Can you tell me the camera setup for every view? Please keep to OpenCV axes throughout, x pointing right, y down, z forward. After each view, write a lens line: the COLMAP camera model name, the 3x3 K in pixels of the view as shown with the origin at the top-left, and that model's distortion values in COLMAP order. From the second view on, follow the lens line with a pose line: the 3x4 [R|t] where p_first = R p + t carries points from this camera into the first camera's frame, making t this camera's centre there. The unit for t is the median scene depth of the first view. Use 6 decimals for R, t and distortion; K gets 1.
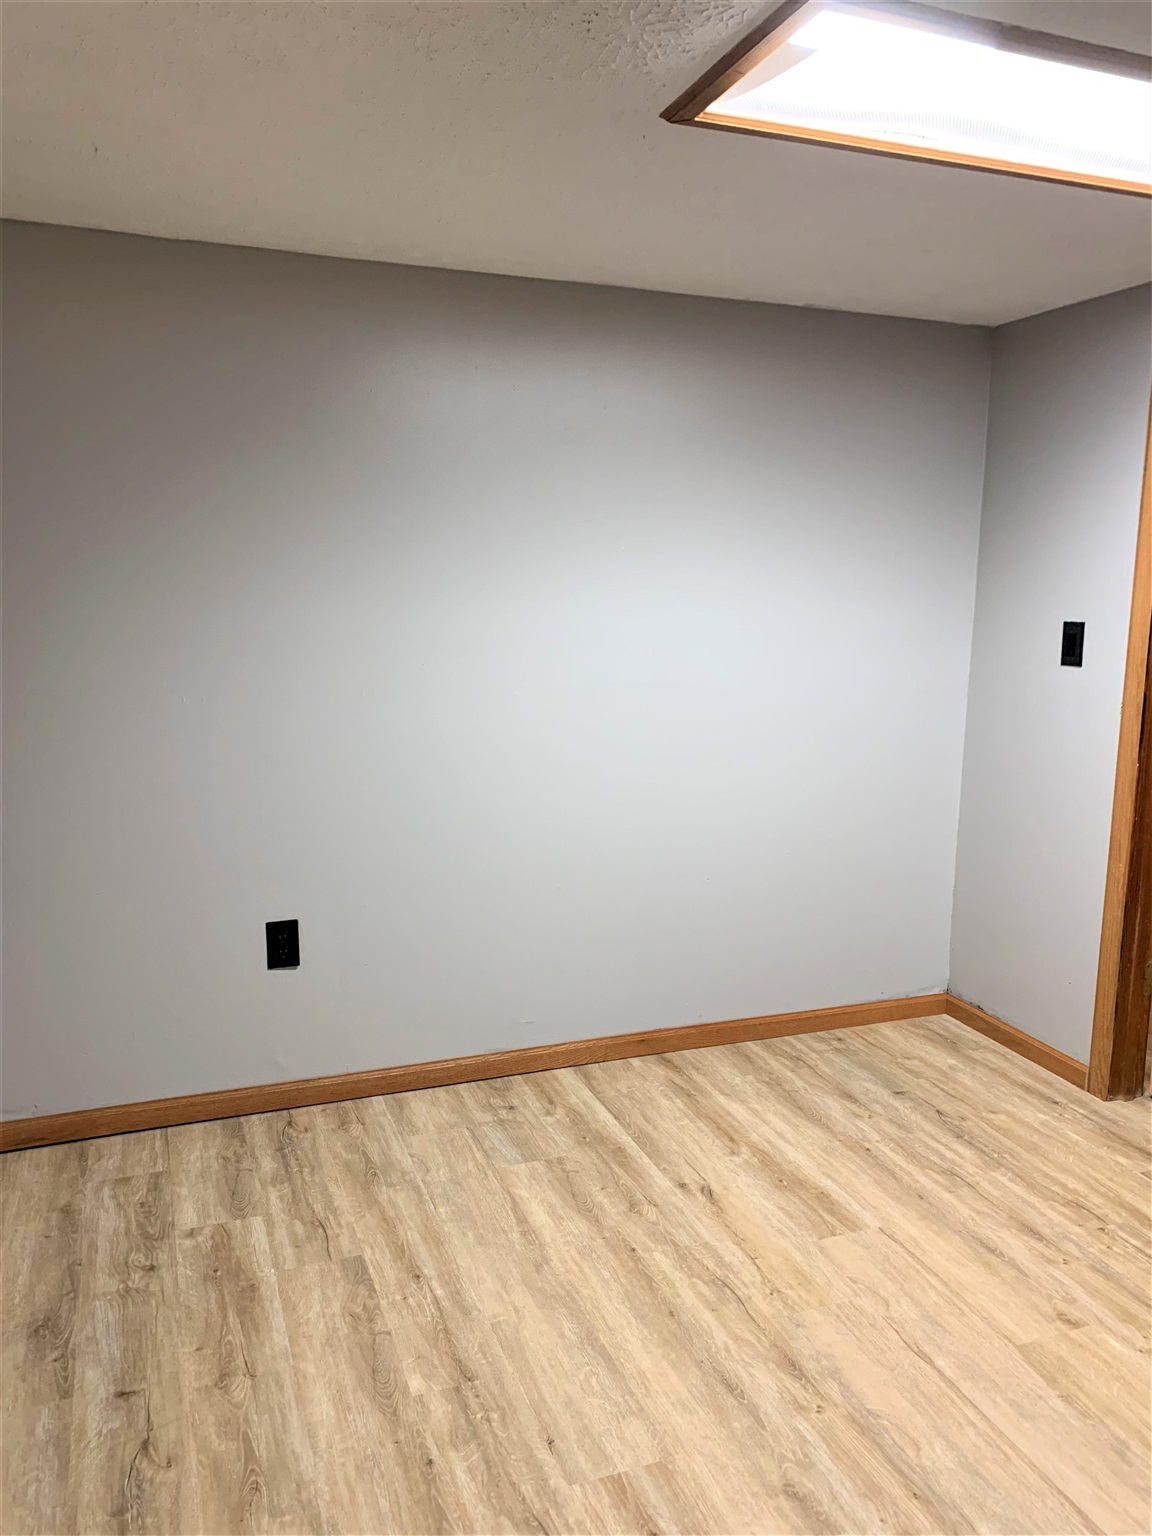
lens RADIAL K [[1177.4, 0, 577.8], [0, 1177.4, 767.6], [0, 0, 1]] dist [0.038601, -0.036268]
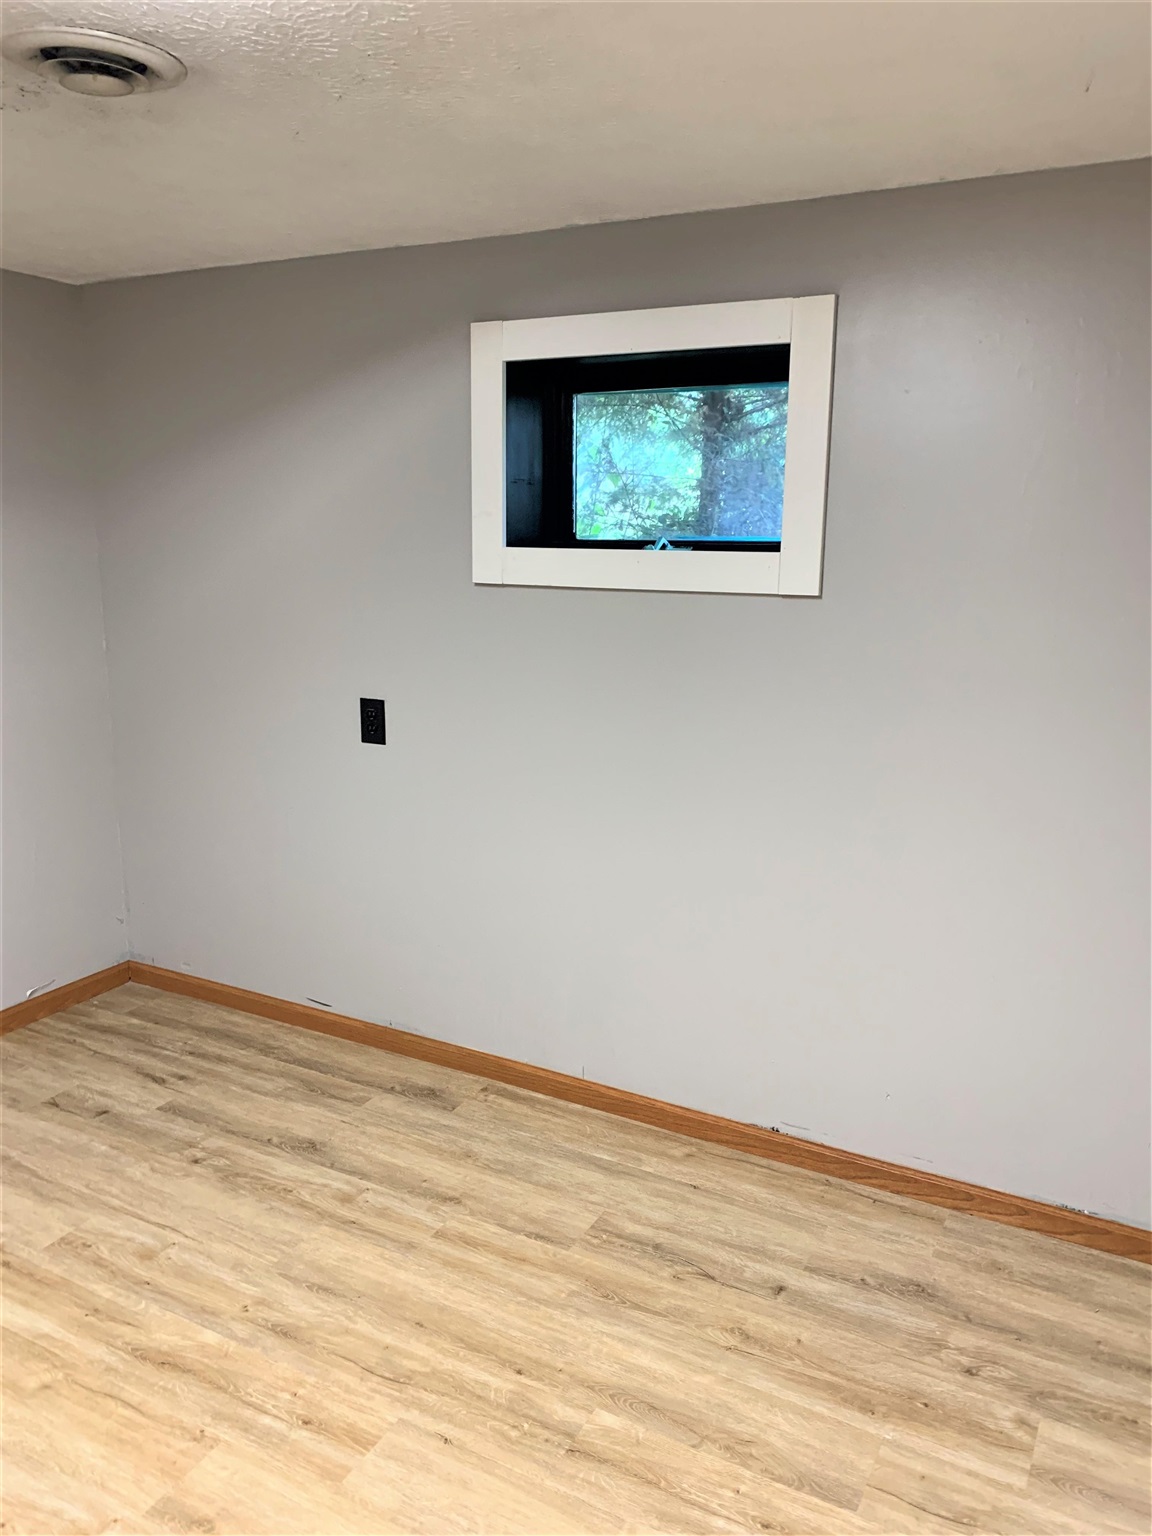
lens RADIAL K [[1177.4, 0, 576.0], [0, 1177.4, 768.8], [0, 0, 1]] dist [0.038601, -0.036268]
pose [[-0.756150, 0.115594, -0.644109, 0.470966], [-0.130021, 0.938114, 0.320995, -0.306572], [0.641352, 0.326468, -0.694324, 1.551901]]
